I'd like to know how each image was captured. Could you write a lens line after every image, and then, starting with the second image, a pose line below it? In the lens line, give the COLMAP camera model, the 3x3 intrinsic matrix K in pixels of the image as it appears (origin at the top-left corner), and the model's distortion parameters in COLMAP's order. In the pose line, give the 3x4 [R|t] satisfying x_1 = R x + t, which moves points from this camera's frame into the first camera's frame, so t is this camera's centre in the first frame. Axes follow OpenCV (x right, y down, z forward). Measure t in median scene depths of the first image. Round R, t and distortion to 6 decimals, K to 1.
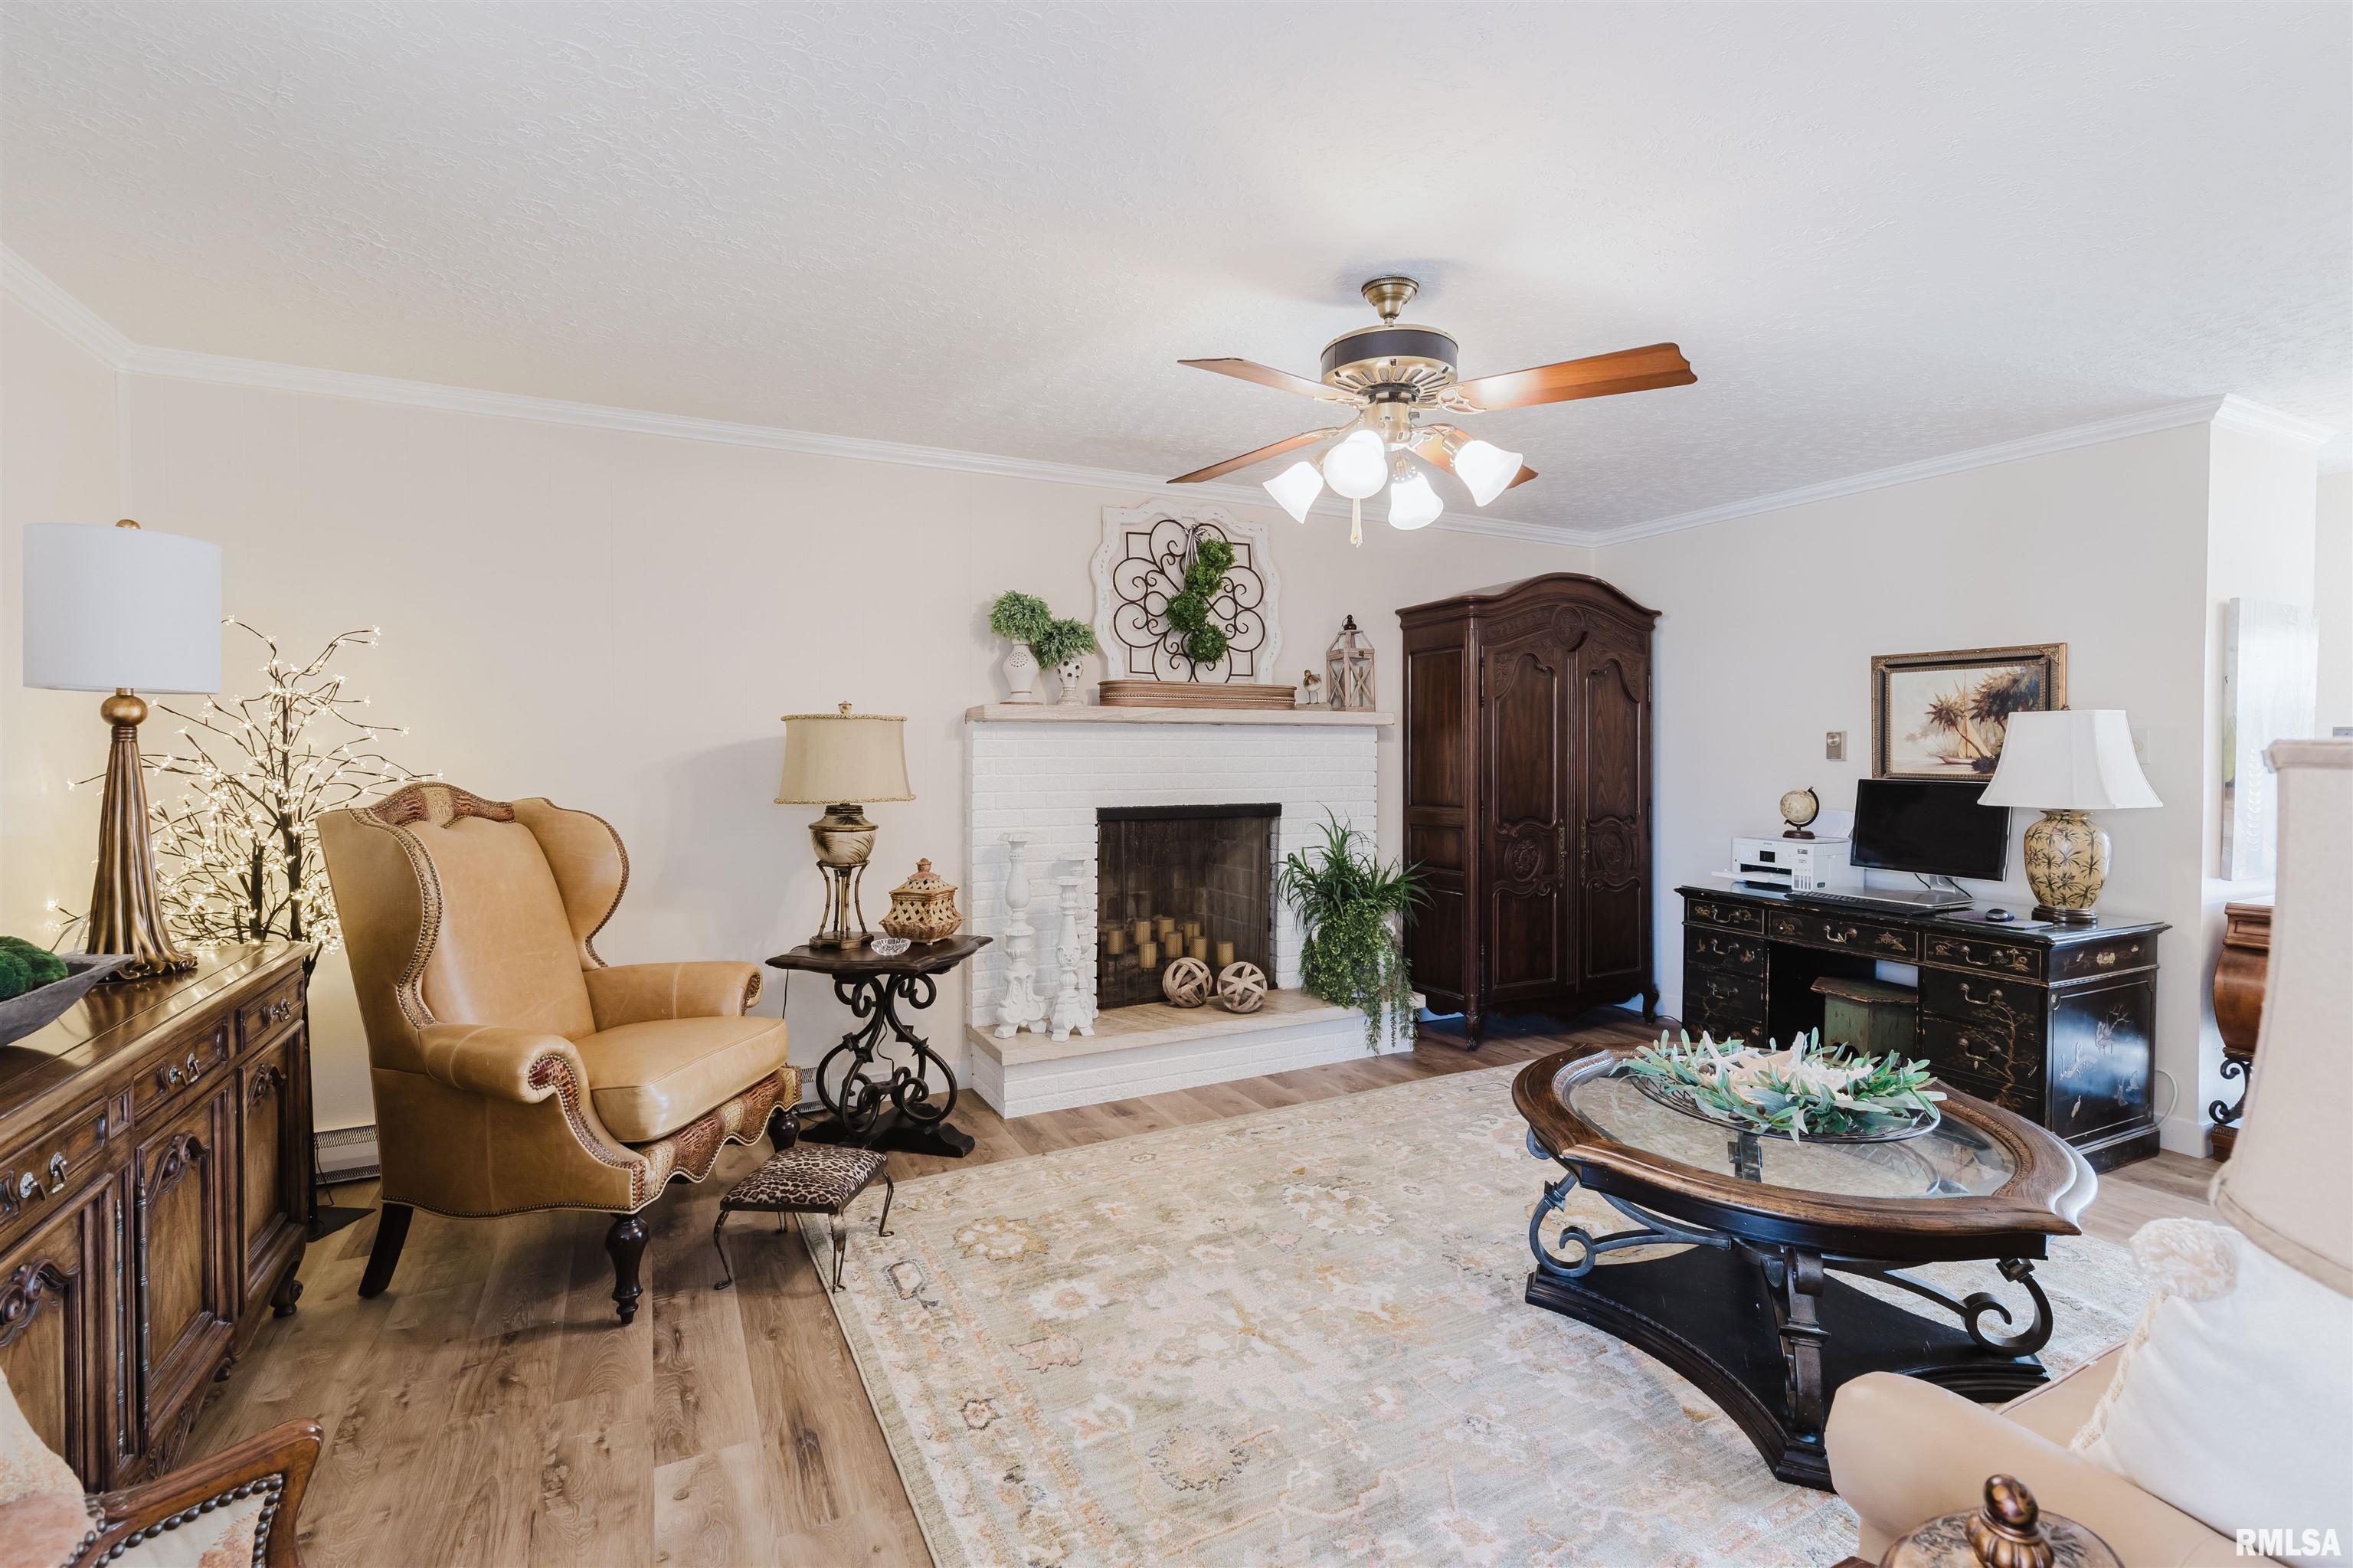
lens RADIAL K [[1065.7, 0, 1168.2], [0, 1065.7, 767.6], [0, 0, 1]] dist [0.001619, 0.000004]
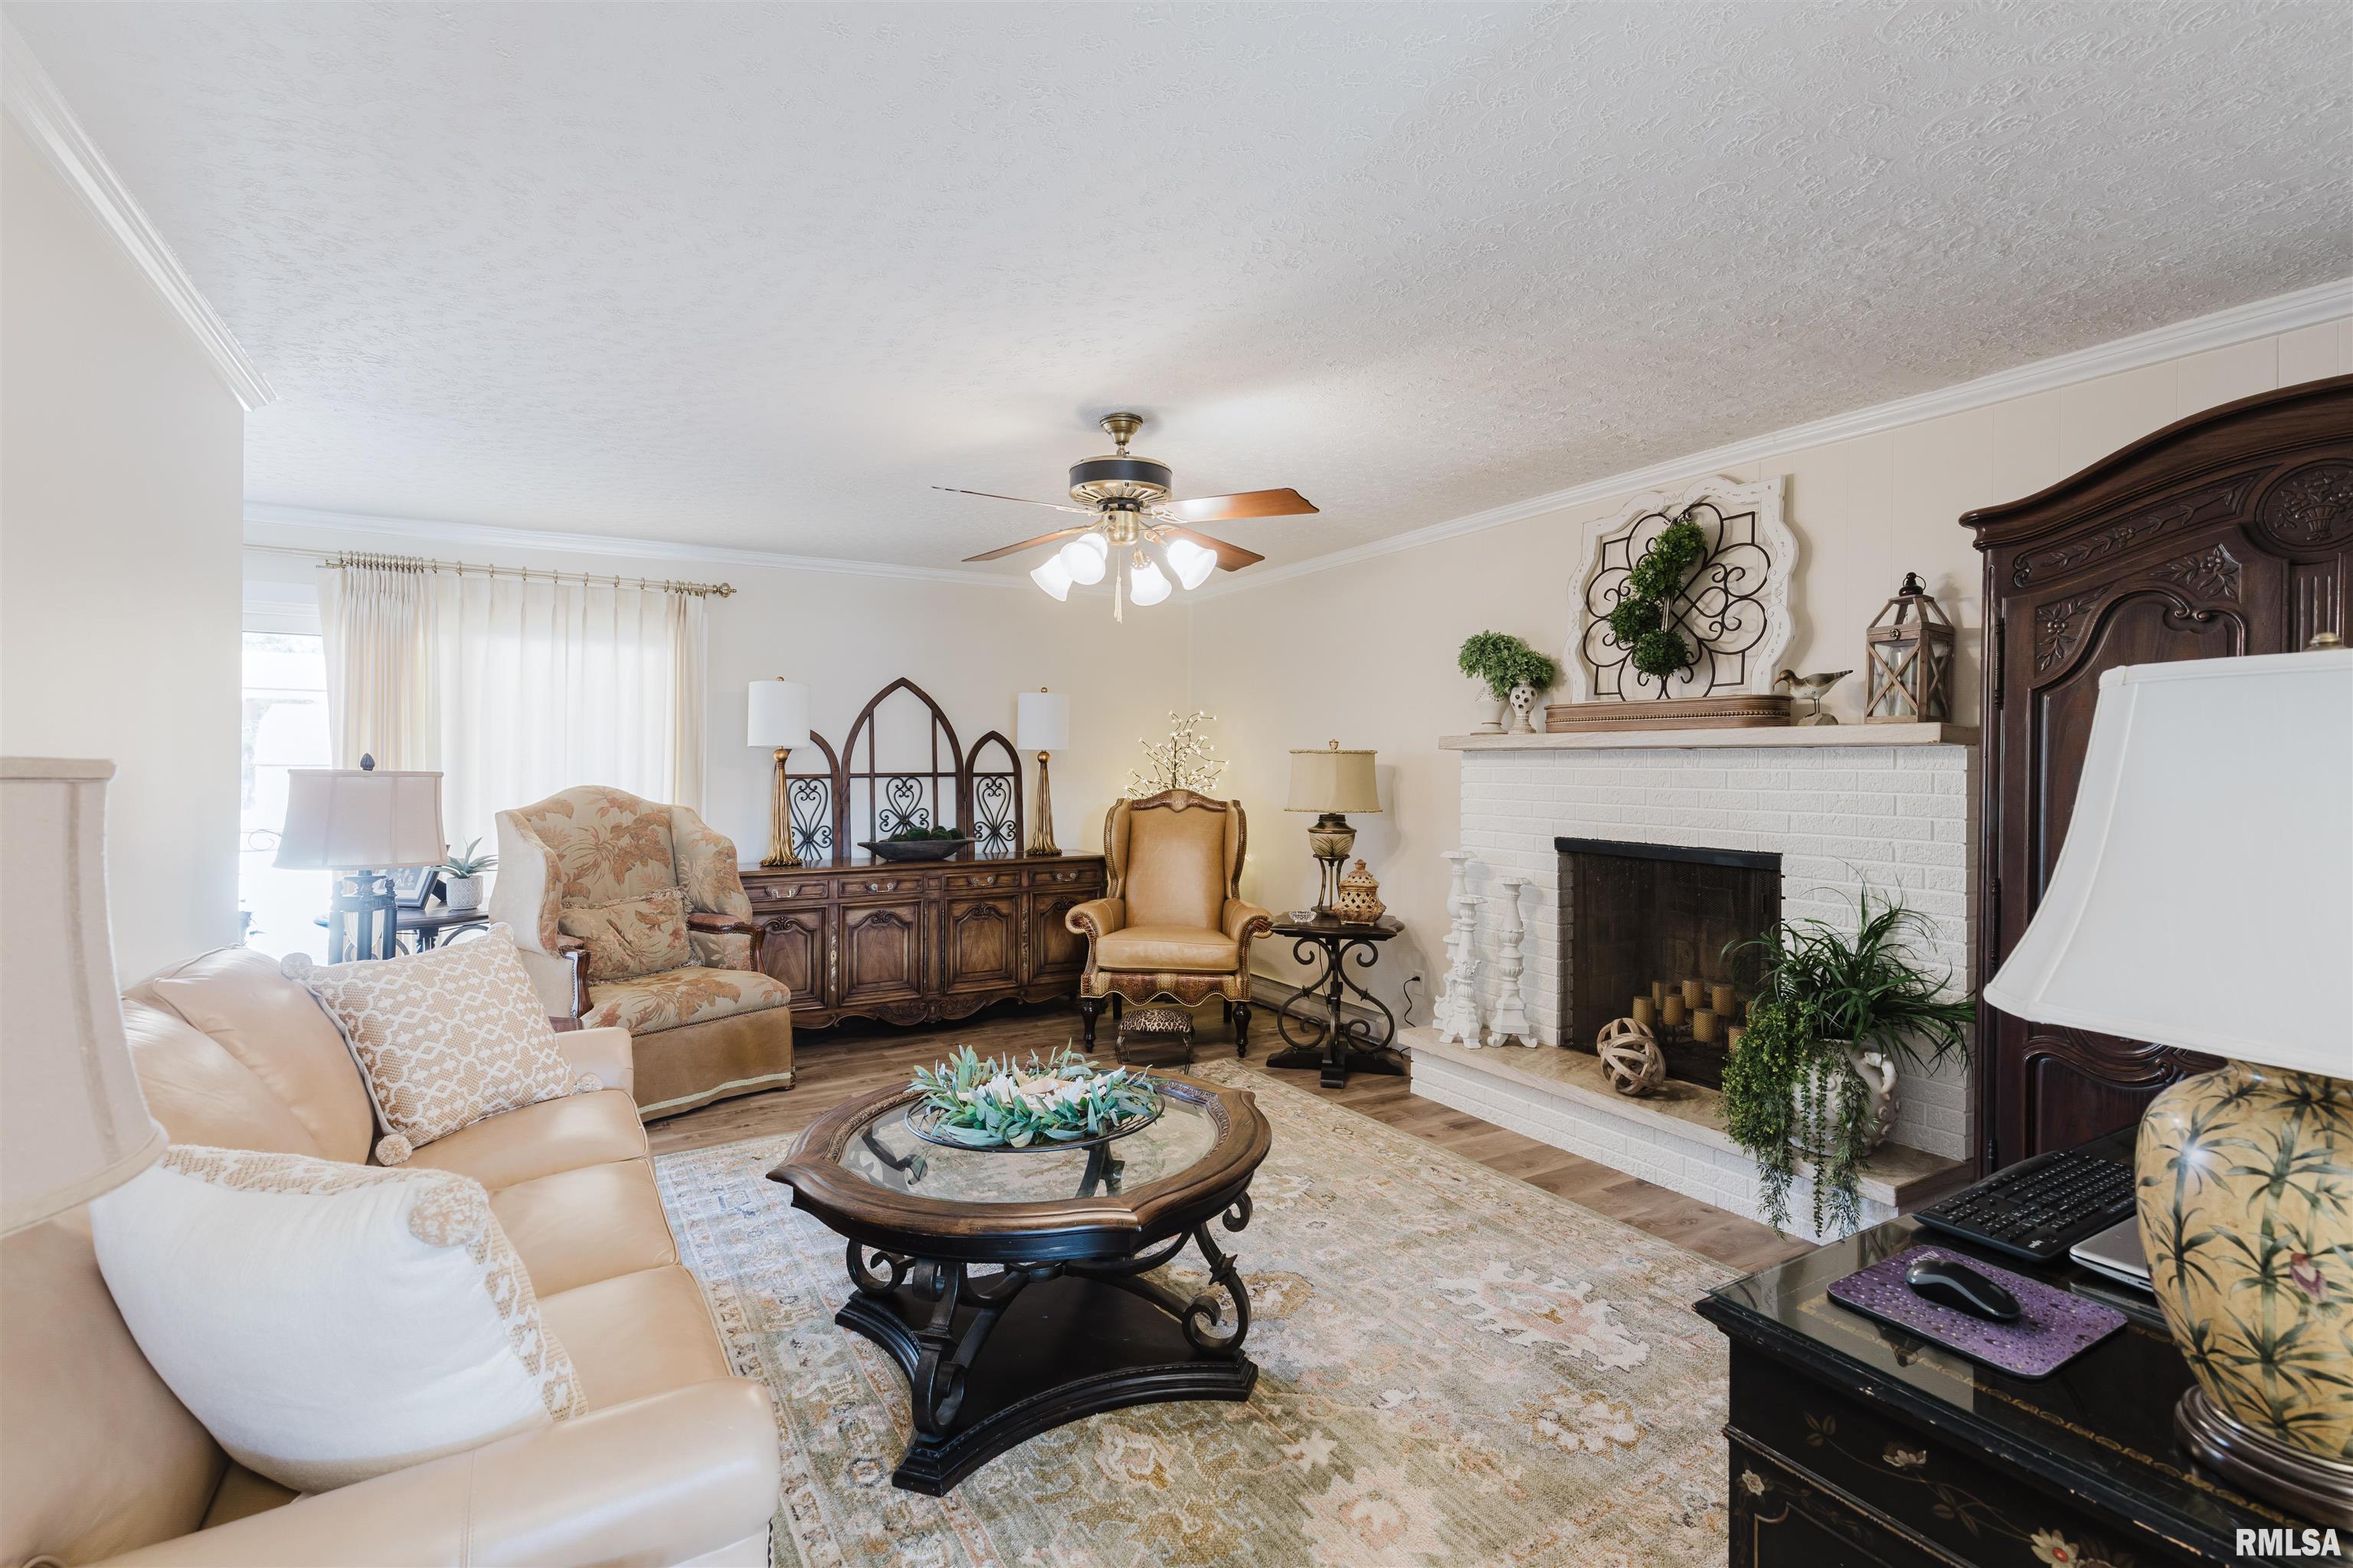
lens RADIAL K [[1065.7, 0, 1169.8], [0, 1065.7, 774.6], [0, 0, 1]] dist [0.001619, 0.000004]
pose [[0.064554, 0.007659, -0.997885, 0.861288], [-0.028652, 0.999573, 0.005819, -0.014388], [0.997503, 0.028215, 0.064746, 0.568411]]
